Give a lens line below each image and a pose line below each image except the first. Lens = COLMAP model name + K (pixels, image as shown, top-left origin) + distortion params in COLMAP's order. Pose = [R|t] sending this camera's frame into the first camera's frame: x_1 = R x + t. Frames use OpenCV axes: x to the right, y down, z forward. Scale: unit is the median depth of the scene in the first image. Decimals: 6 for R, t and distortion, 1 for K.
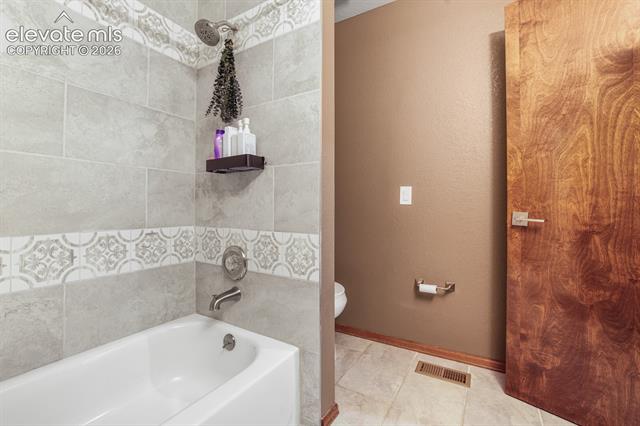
lens RADIAL K [[278.2, 0, 321.1], [0, 278.2, 207.8], [0, 0, 1]] dist [-0.030890, 0.004713]
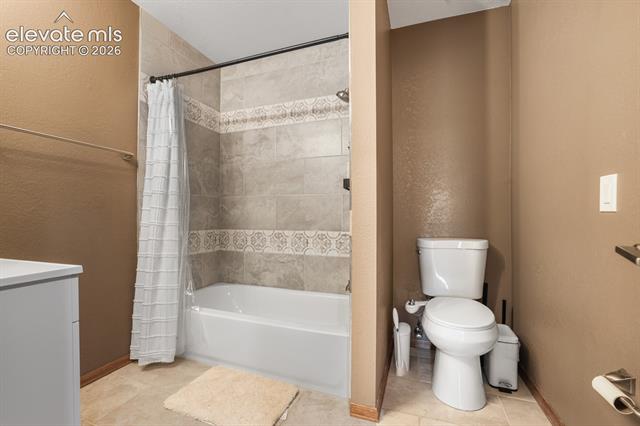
lens RADIAL K [[278.2, 0, 320.7], [0, 278.2, 217.9], [0, 0, 1]] dist [-0.030890, 0.004713]
pose [[0.187195, -0.006344, -0.982302, 1.107433], [-0.007065, 0.999945, -0.007805, 0.010142], [0.982297, 0.008401, 0.187140, 0.670482]]
